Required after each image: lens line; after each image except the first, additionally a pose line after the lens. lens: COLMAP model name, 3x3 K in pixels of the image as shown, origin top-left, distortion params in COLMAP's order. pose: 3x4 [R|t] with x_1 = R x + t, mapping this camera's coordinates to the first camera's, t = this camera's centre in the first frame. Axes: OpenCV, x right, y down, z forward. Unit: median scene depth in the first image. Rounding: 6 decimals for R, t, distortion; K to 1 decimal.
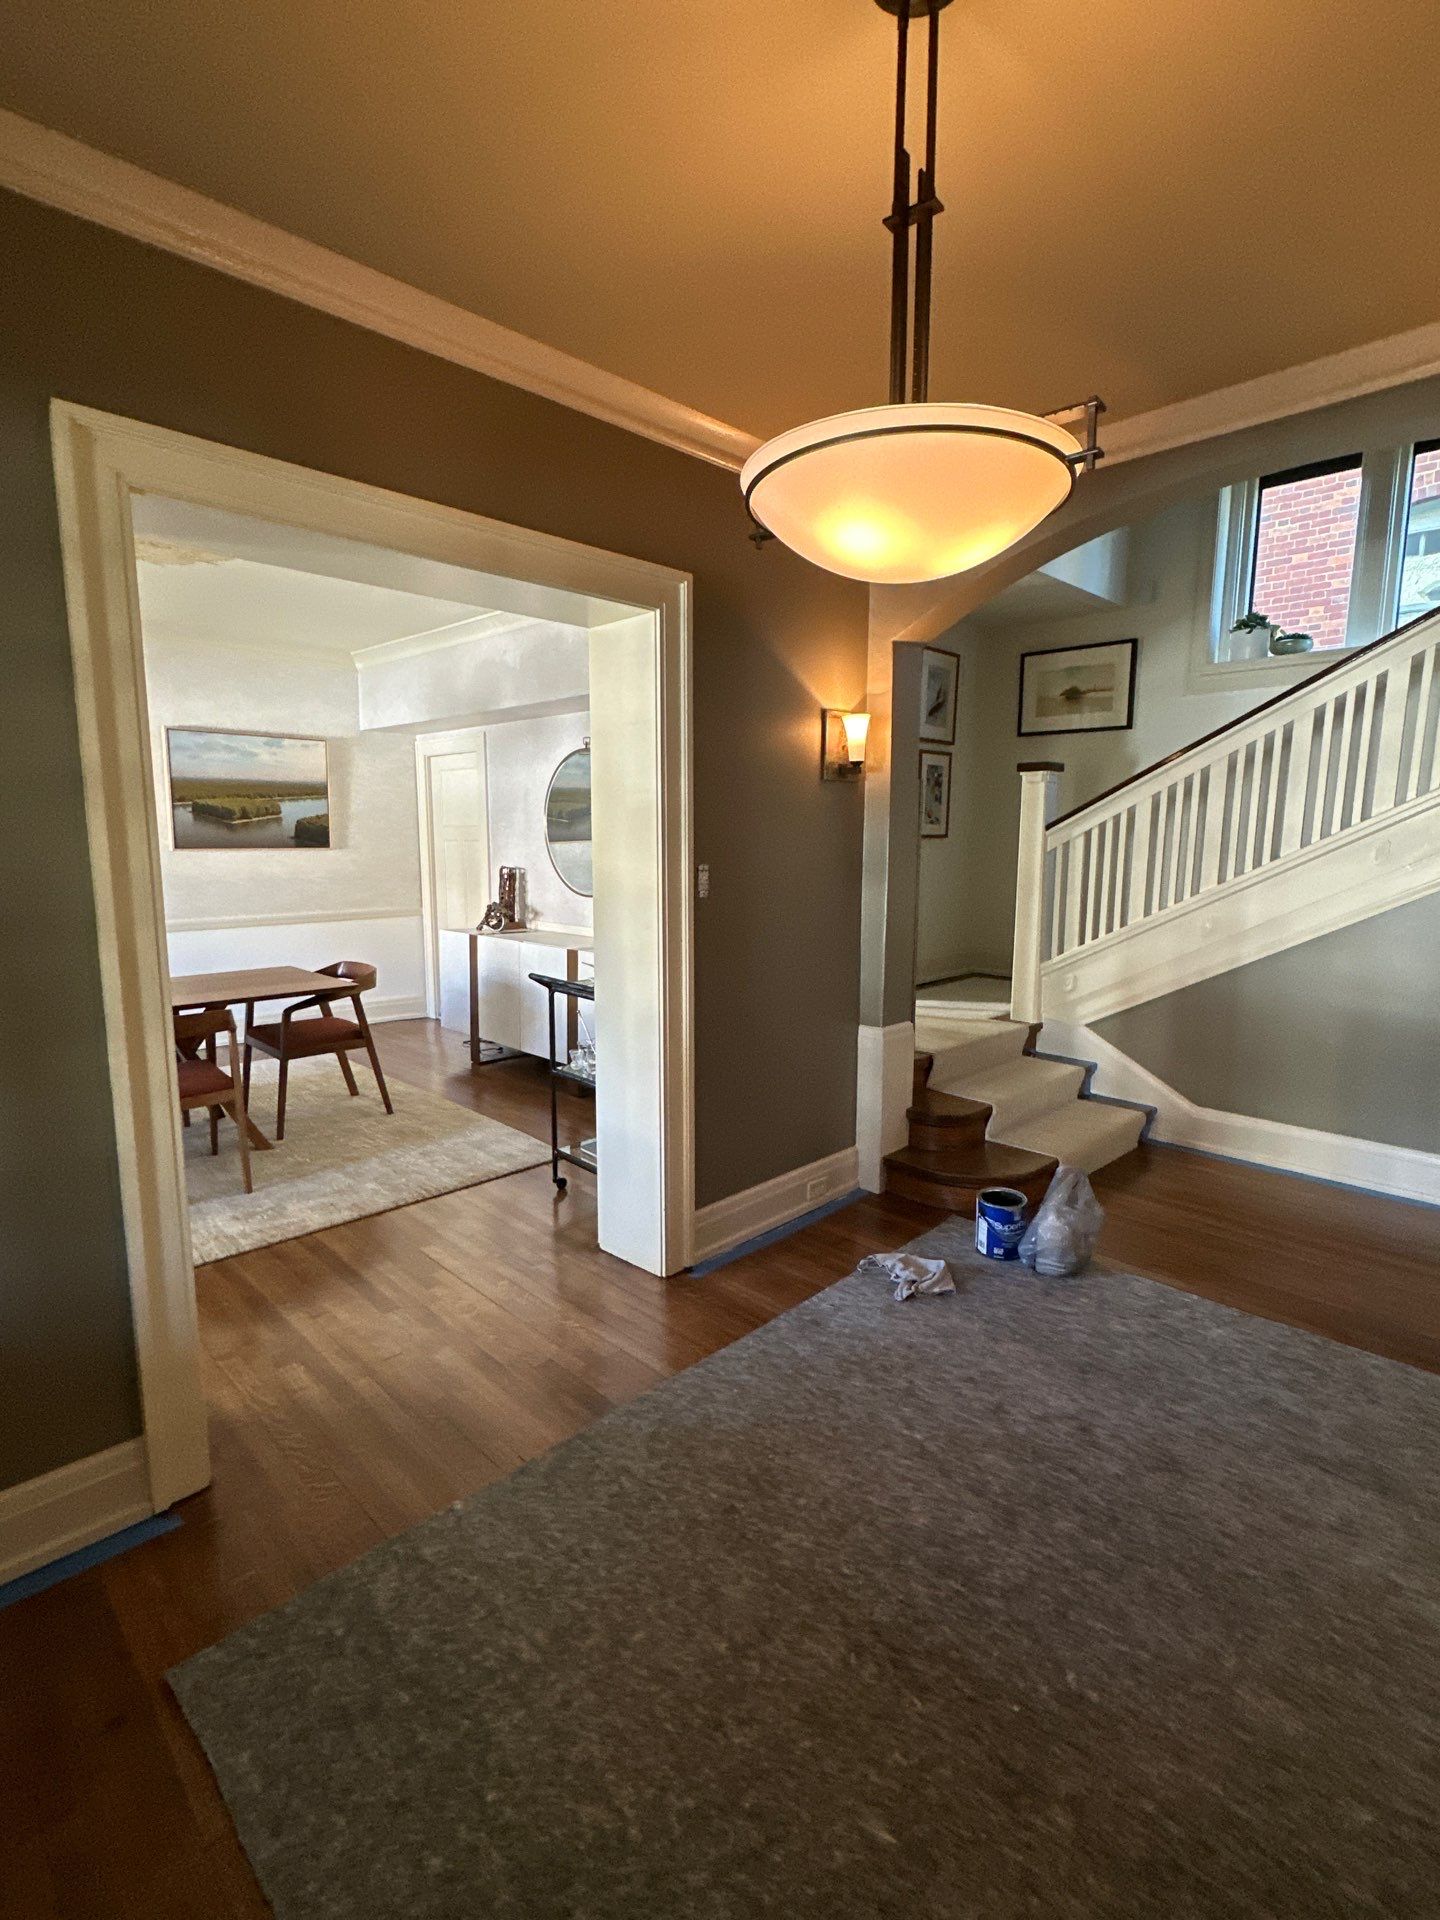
lens RADIAL K [[914.4, 0, 722.4], [0, 914.4, 962.1], [0, 0, 1]] dist [-0.001150, -0.000787]
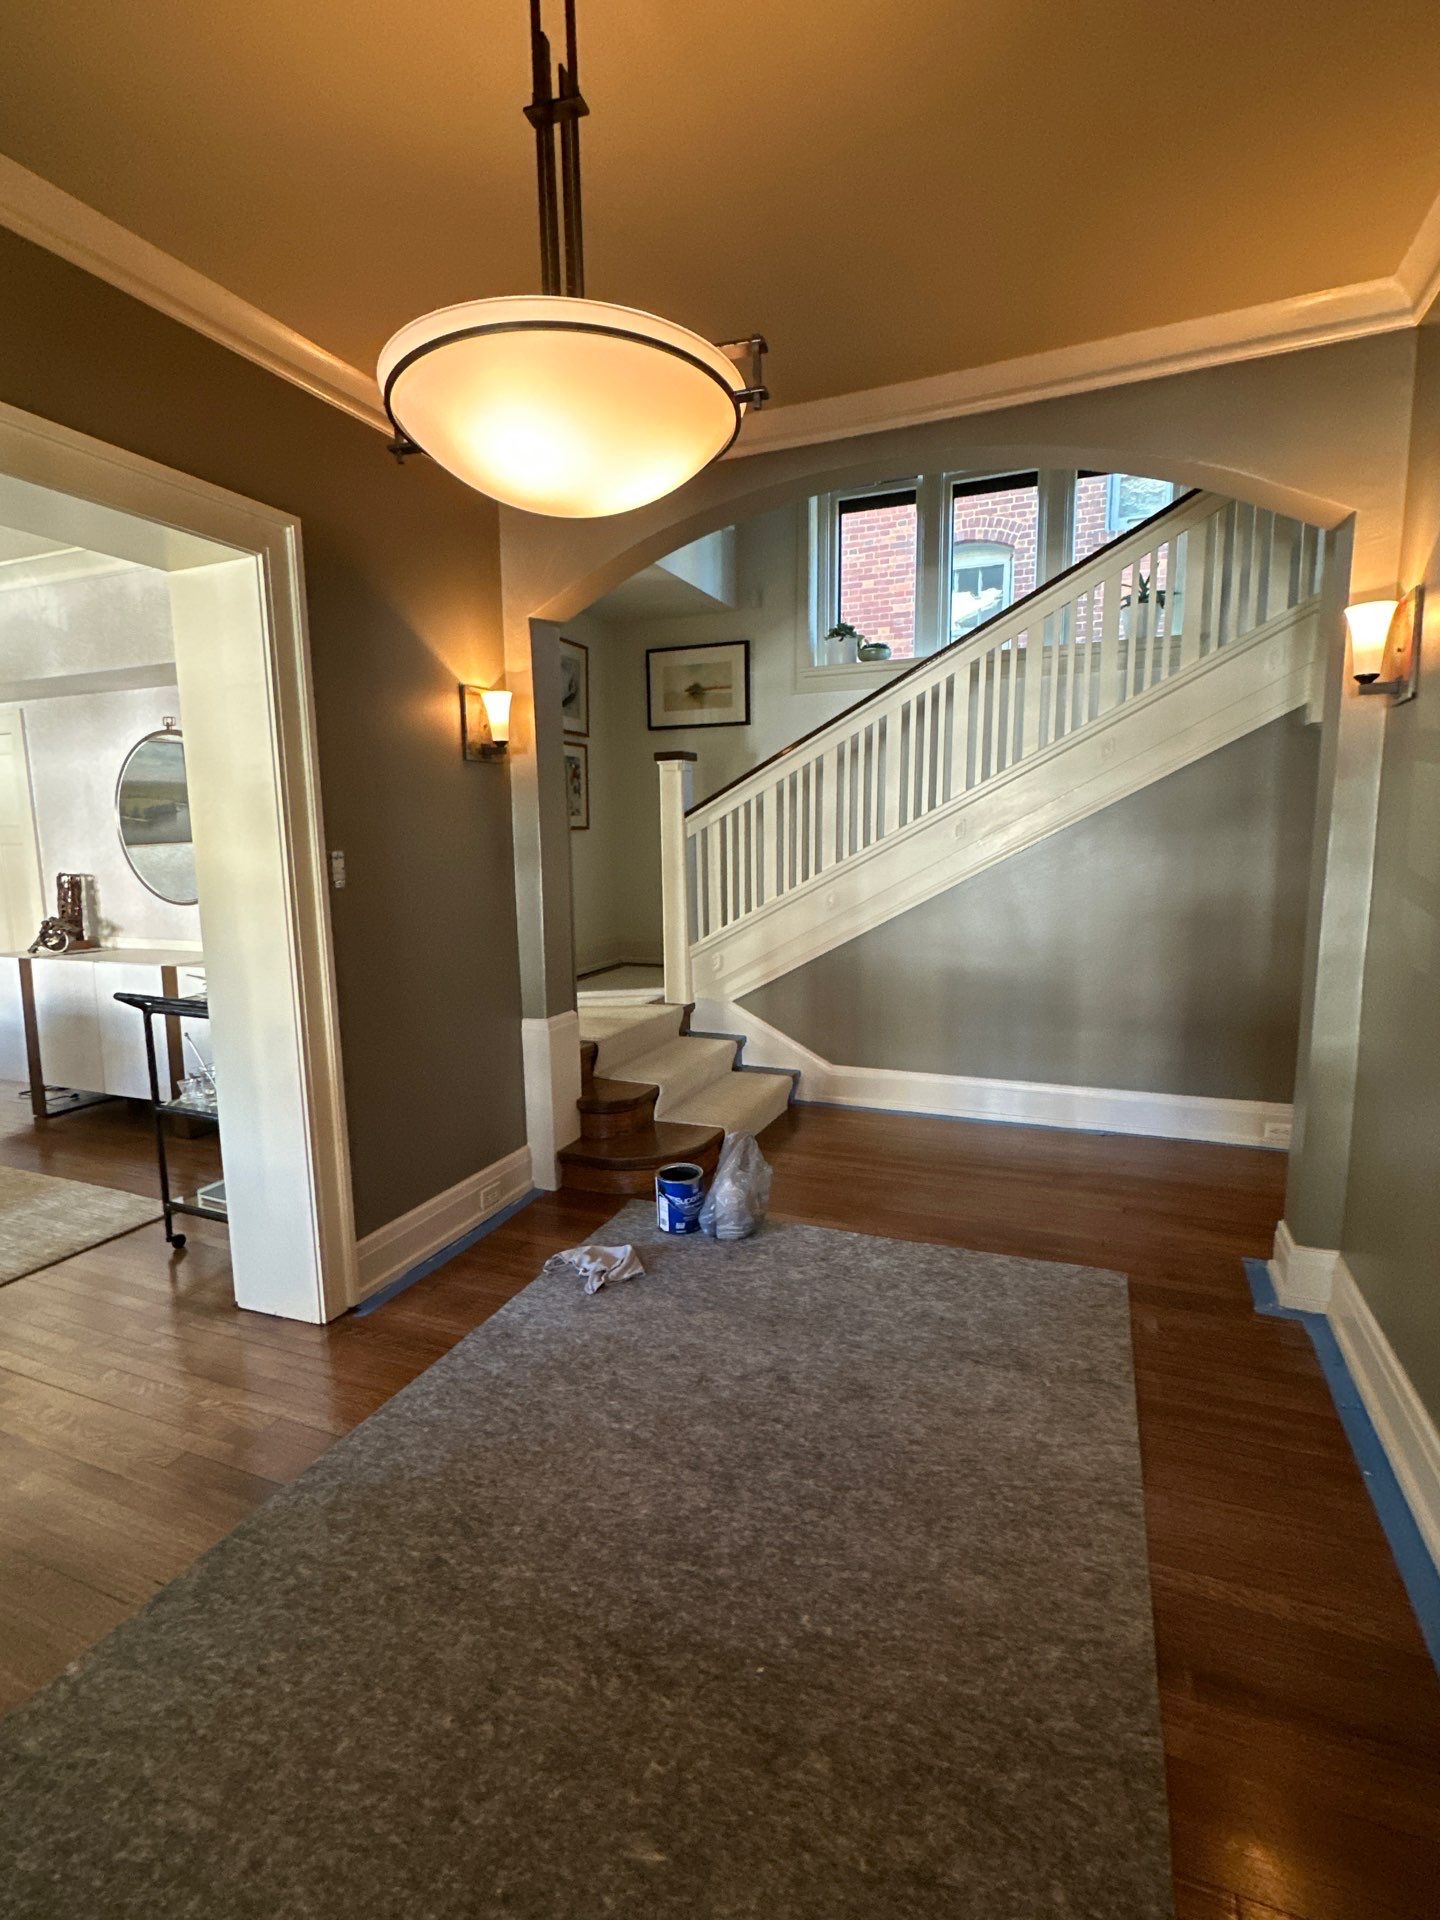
lens RADIAL K [[914.4, 0, 717.9], [0, 914.4, 961.7], [0, 0, 1]] dist [-0.001150, -0.000787]
pose [[0.923578, -0.070447, 0.376882, -0.021831], [0.072420, 0.997334, 0.008953, 0.019499], [-0.376508, 0.019025, 0.926218, 0.043863]]
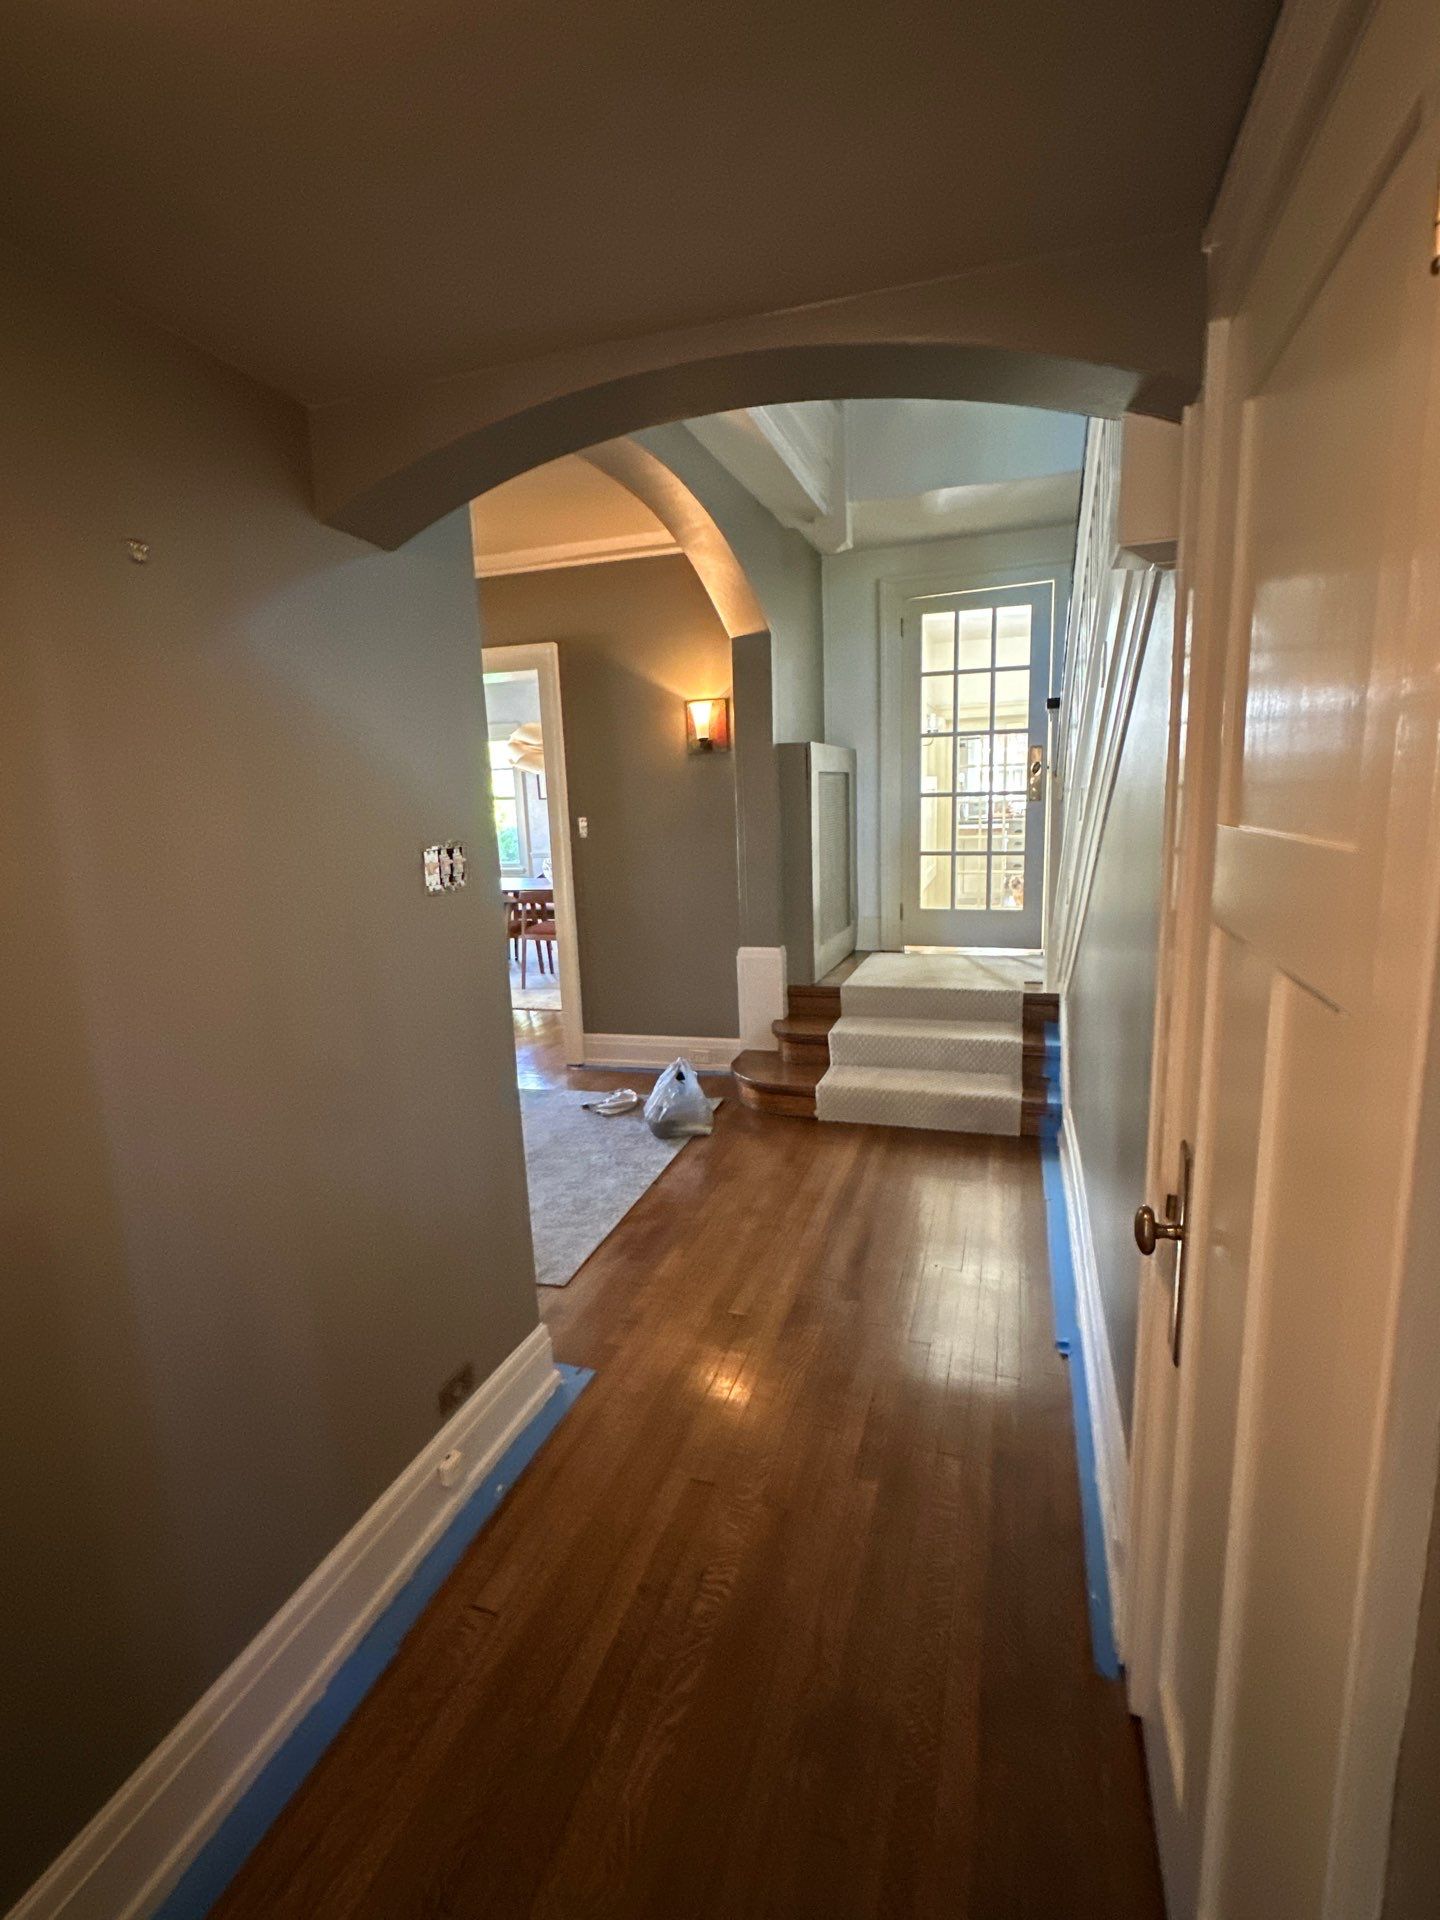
lens RADIAL K [[914.4, 0, 715.1], [0, 914.4, 967.2], [0, 0, 1]] dist [-0.001150, -0.000787]
pose [[0.458438, 0.149676, -0.876032, 1.547525], [-0.086852, 0.988543, 0.123448, -0.065455], [0.884472, 0.019492, 0.466185, 0.466281]]
